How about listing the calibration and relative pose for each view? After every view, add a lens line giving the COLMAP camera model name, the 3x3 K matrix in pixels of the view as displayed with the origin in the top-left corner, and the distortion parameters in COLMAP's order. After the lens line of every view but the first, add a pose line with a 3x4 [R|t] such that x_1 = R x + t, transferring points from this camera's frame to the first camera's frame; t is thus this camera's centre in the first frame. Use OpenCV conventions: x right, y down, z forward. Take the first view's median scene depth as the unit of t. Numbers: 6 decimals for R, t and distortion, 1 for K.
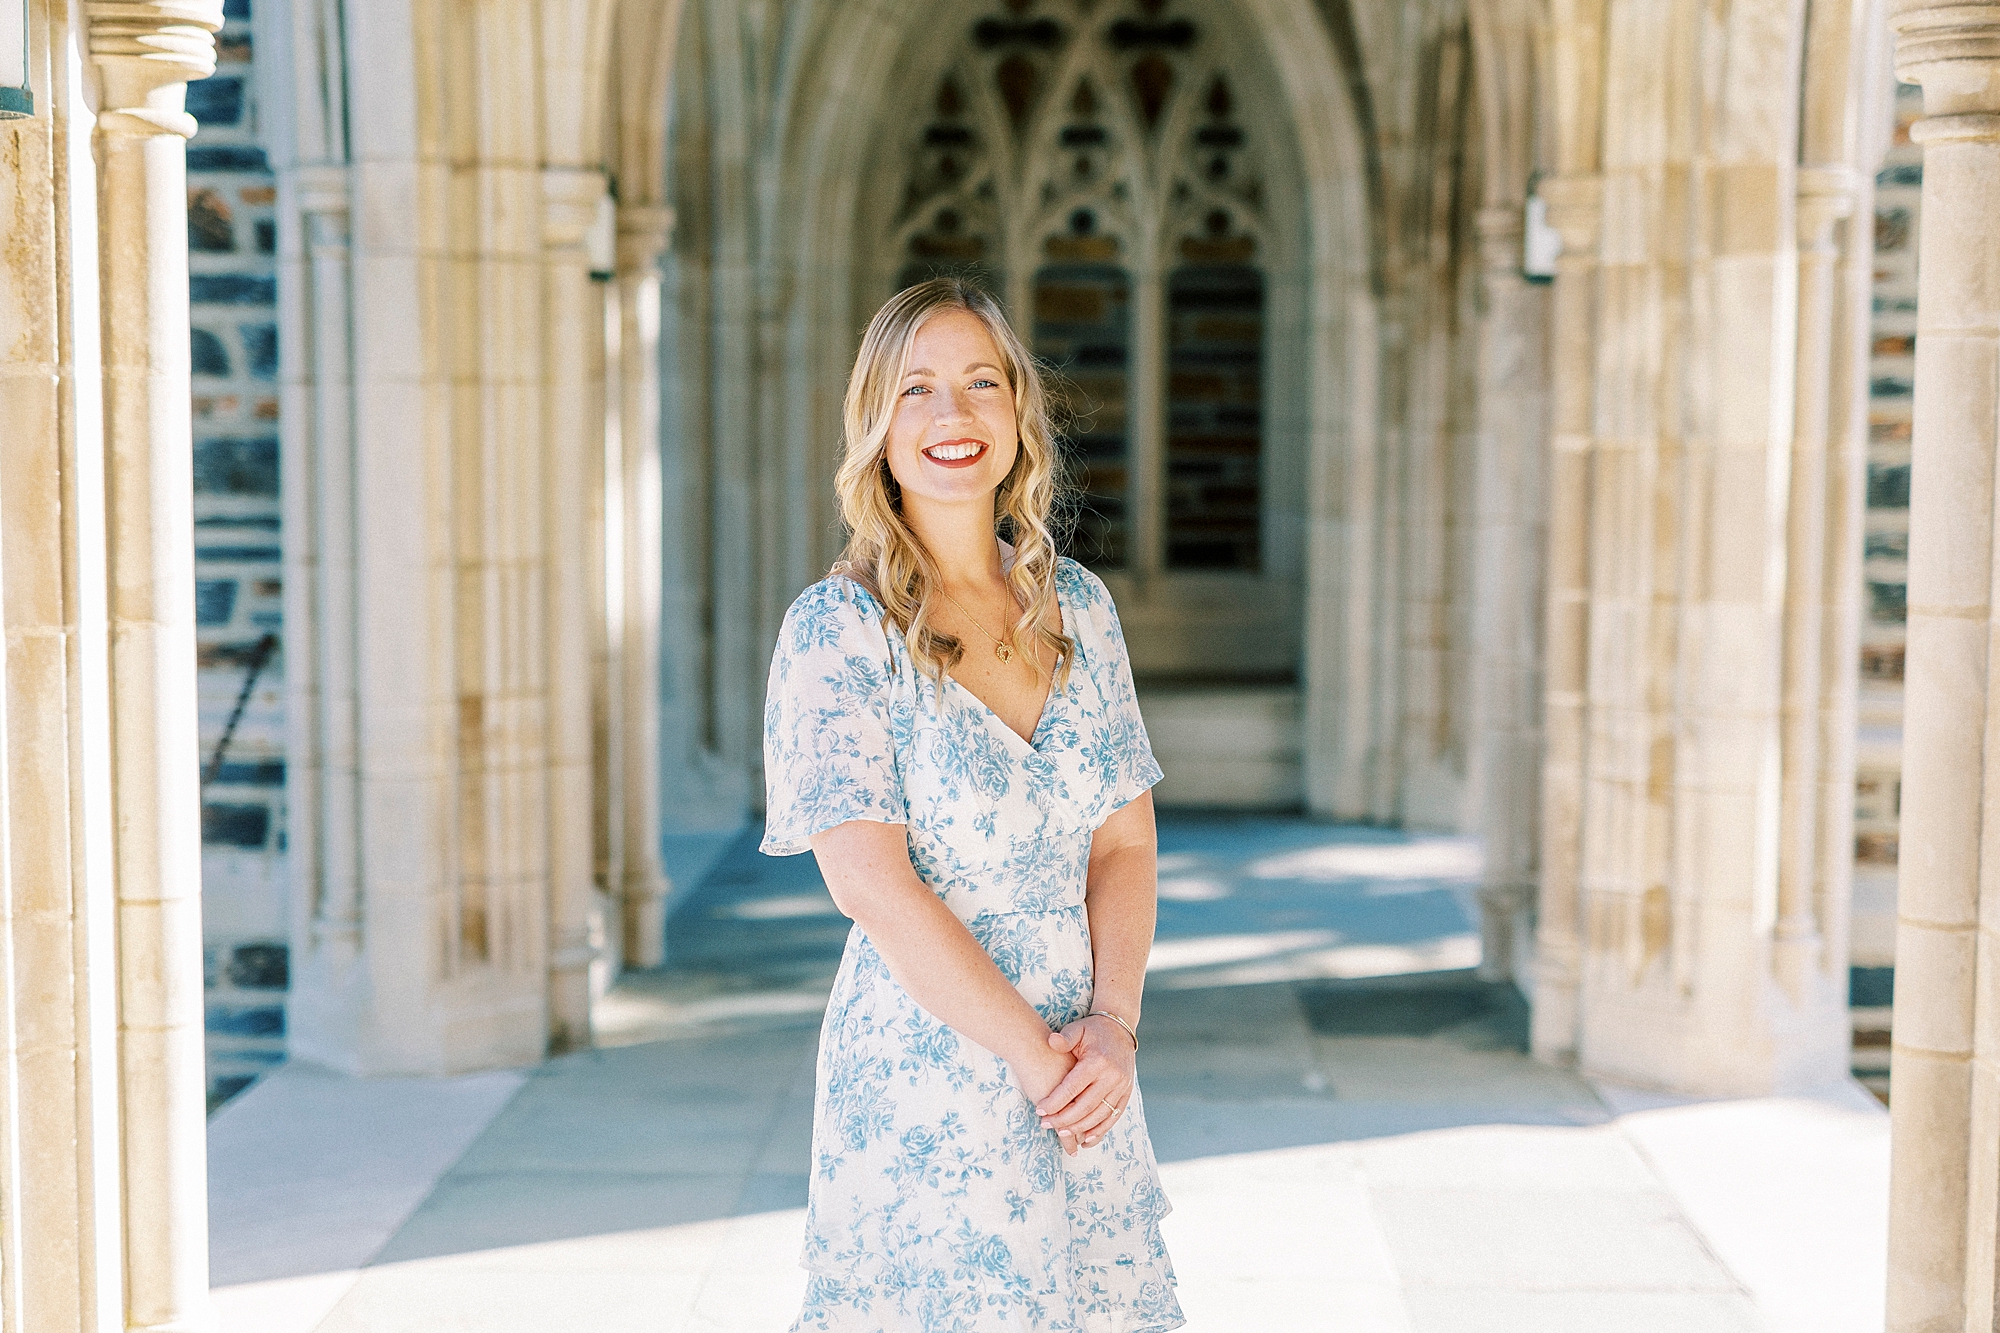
lens RADIAL K [[2866.0, 0, 998.3], [0, 2866.0, 689.4], [0, 0, 1]] dist [0.001367, 0.016457]
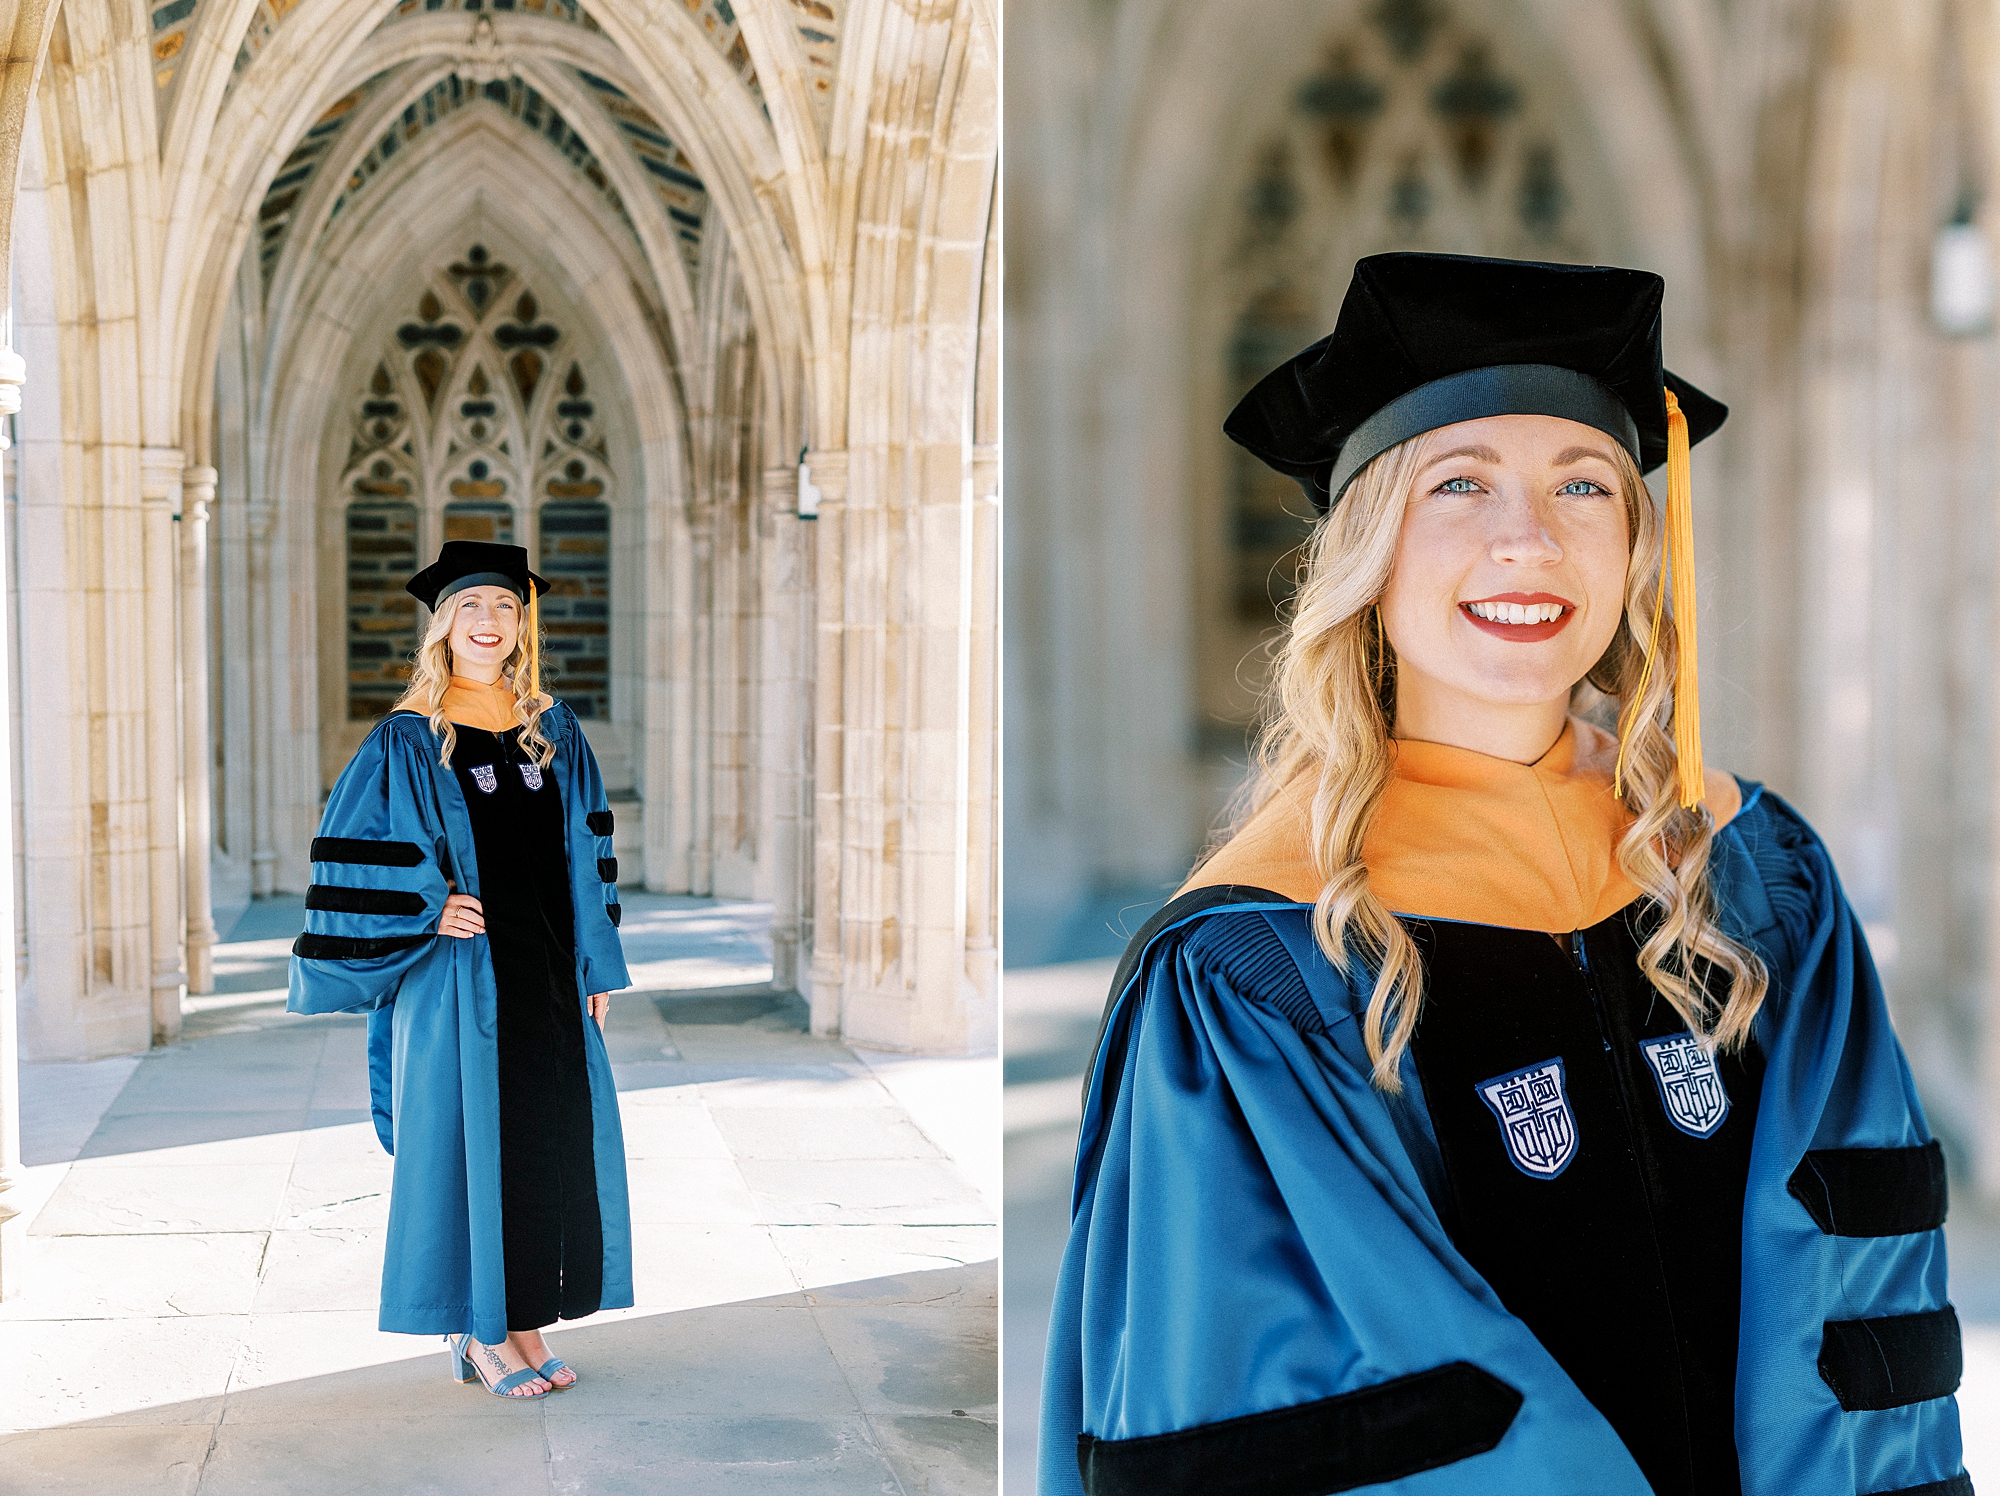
lens RADIAL K [[2248.3, 0, 539.8], [0, 2248.3, 806.5], [0, 0, 1]] dist [0.008840, -0.004385]
pose [[0.997328, -0.013718, 0.071755, -0.040003], [0.014153, 0.999884, -0.005563, 0.013435], [-0.071670, 0.006564, 0.997407, -0.174688]]
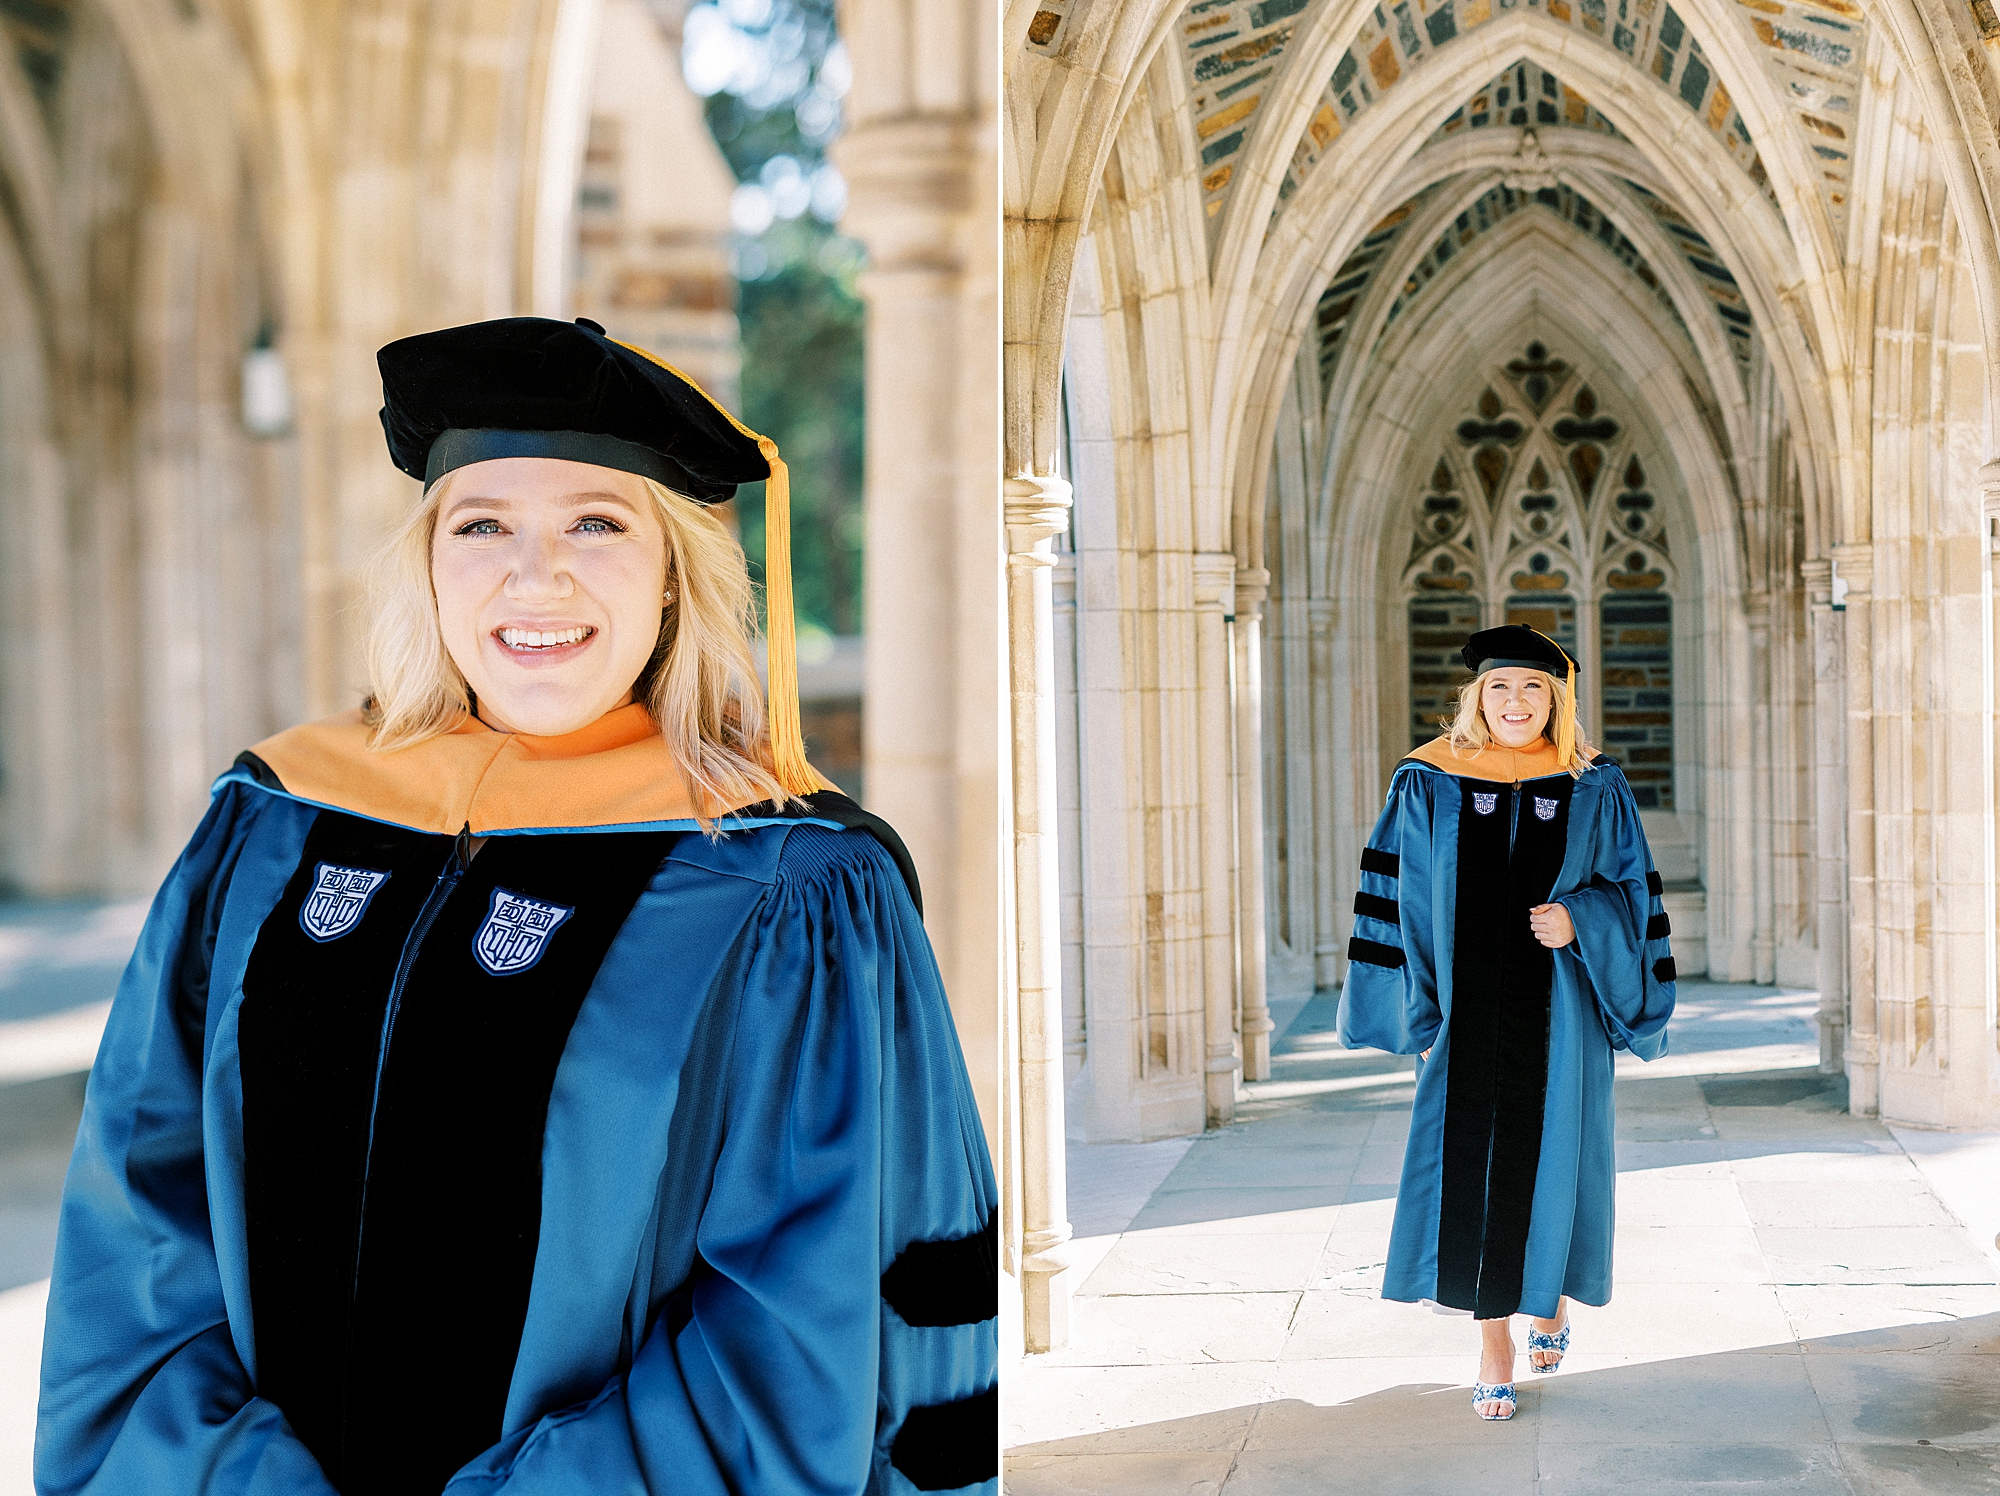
lens RADIAL K [[2362.5, 0, 1528.7], [0, 2362.5, 757.0], [0, 0, 1]] dist [0.014759, 0.013775]
pose [[0.999439, -0.022788, 0.024548, -0.011939], [0.024442, 0.997292, -0.069359, 0.022023], [-0.022901, 0.069920, 0.997290, -0.276523]]
